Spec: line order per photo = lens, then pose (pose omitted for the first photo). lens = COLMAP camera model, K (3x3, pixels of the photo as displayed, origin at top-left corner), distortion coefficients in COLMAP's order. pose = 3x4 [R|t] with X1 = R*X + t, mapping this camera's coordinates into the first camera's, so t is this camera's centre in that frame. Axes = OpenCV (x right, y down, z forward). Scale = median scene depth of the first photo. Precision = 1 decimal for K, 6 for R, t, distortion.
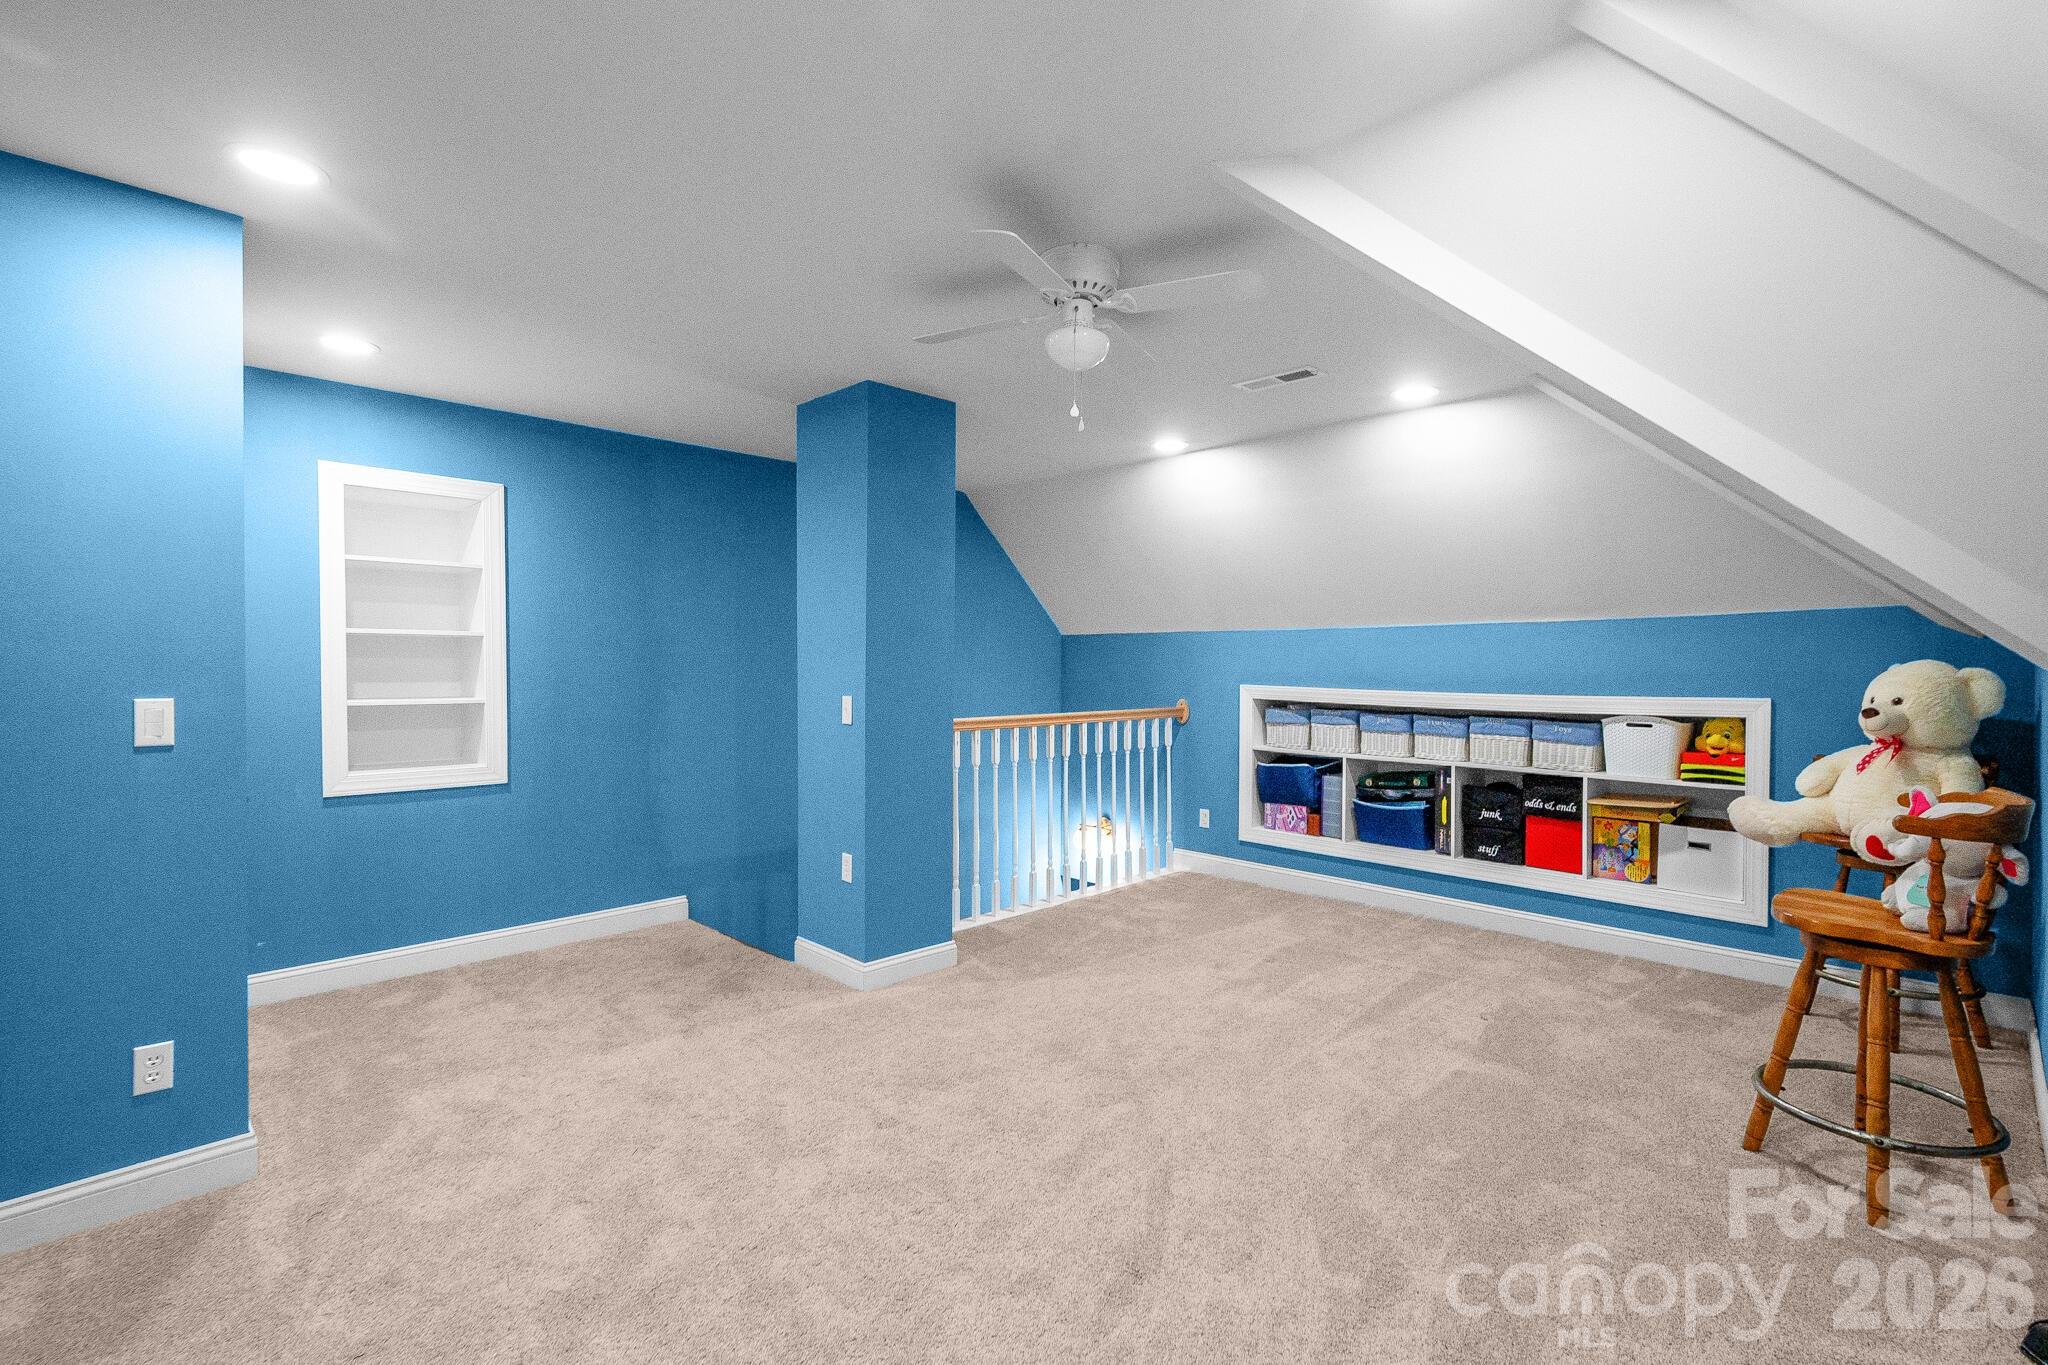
lens RADIAL K [[921.5, 0, 1037.3], [0, 921.5, 672.8], [0, 0, 1]] dist [-0.001279, -0.000432]
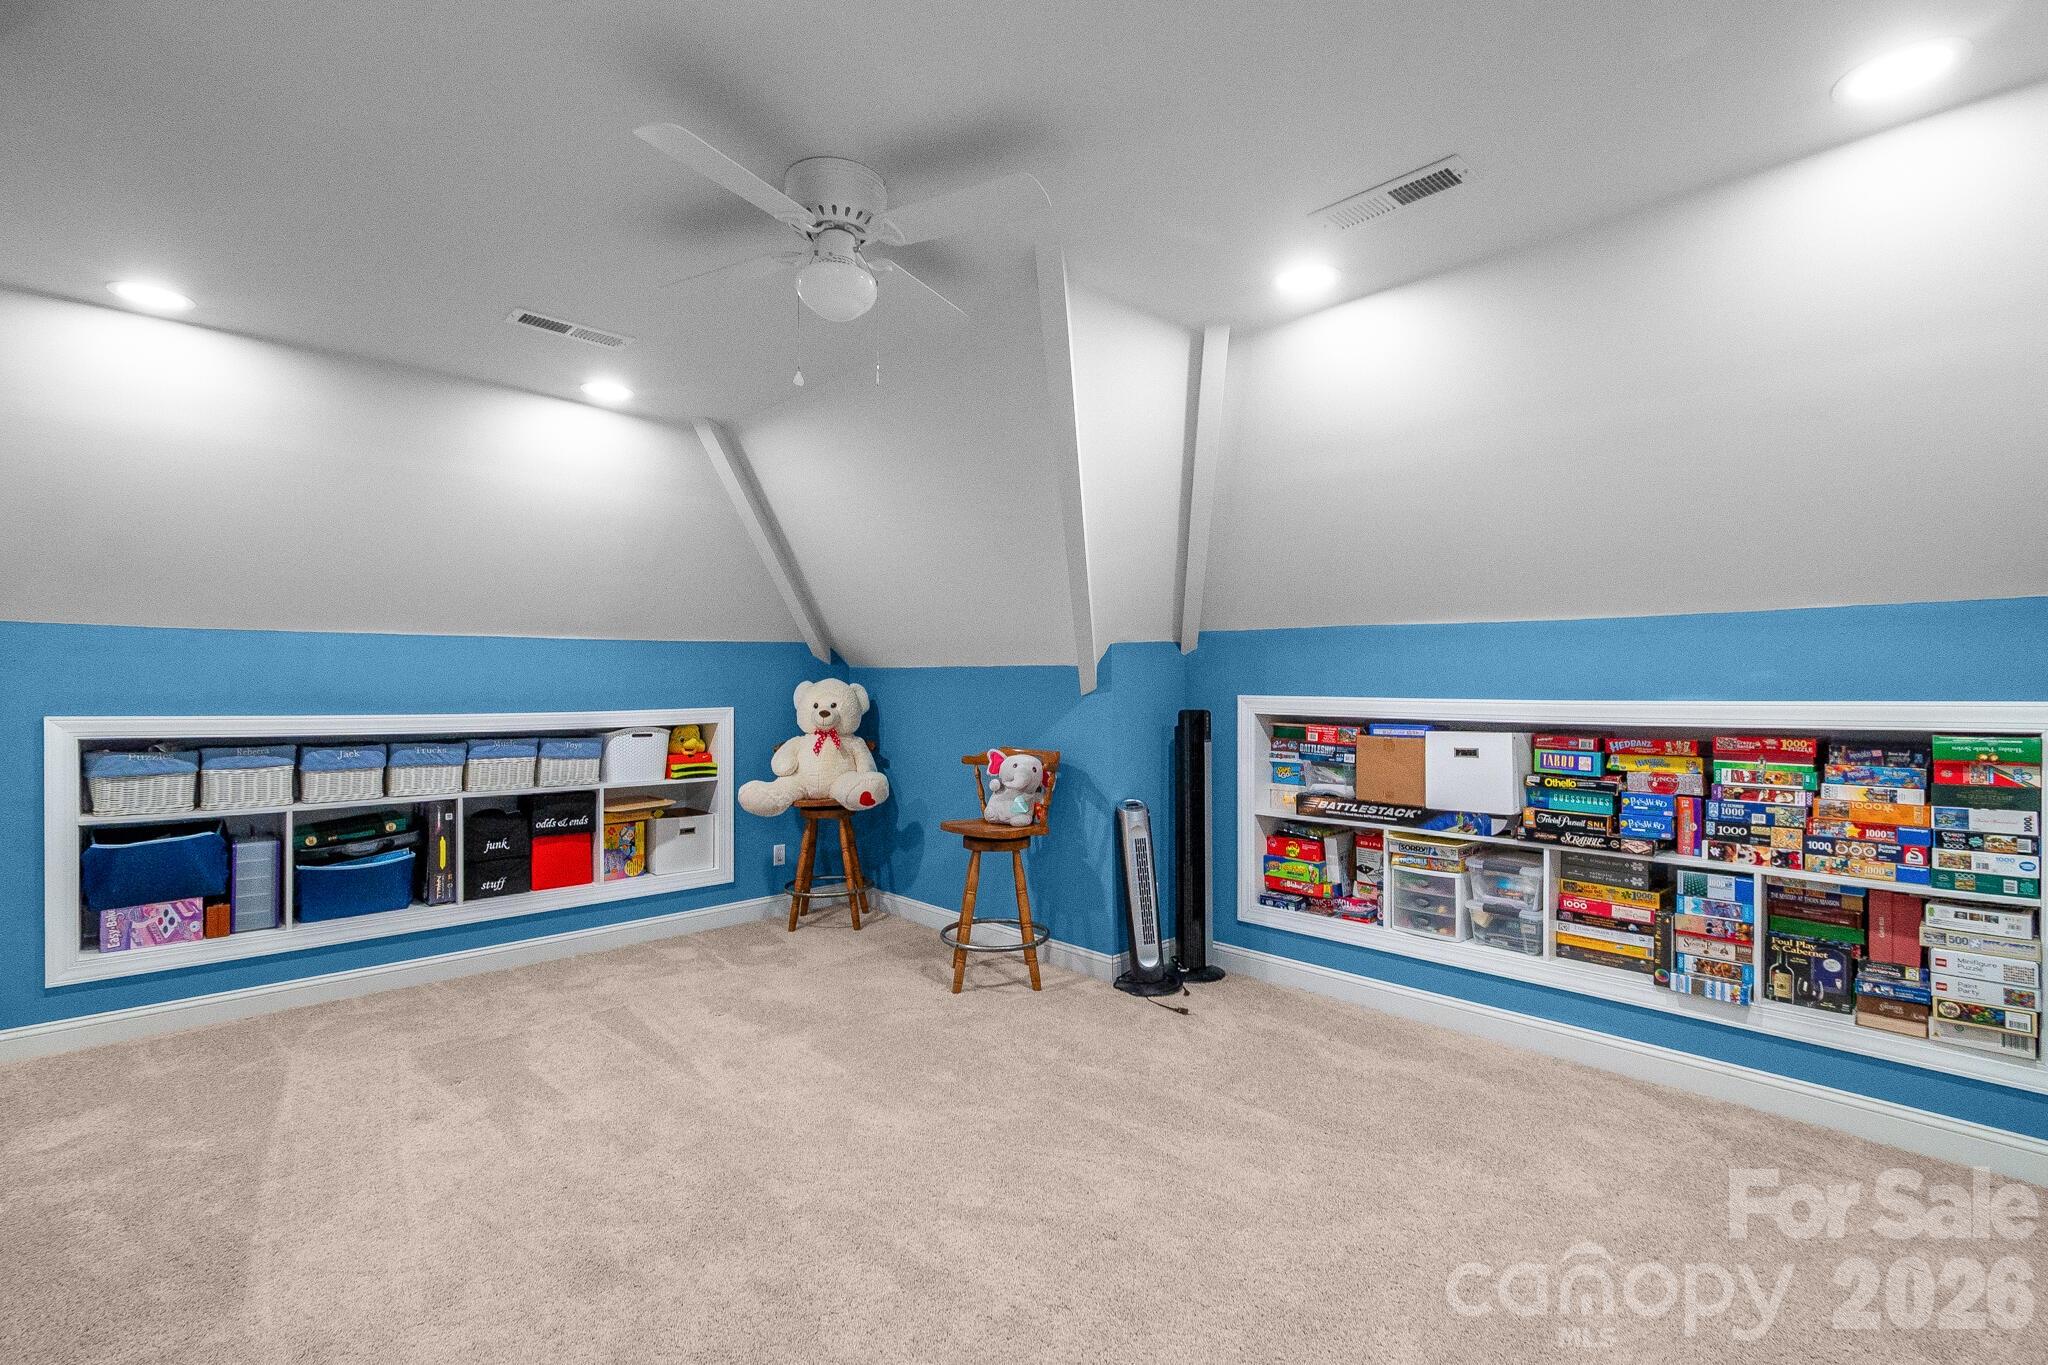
lens RADIAL K [[921.5, 0, 1037.3], [0, 921.5, 672.8], [0, 0, 1]] dist [-0.001279, -0.000432]
pose [[0.004049, 0.009070, 0.999951, -0.450493], [0.009514, 0.999913, -0.009108, -0.004574], [-0.999947, 0.009550, 0.003962, 0.485939]]
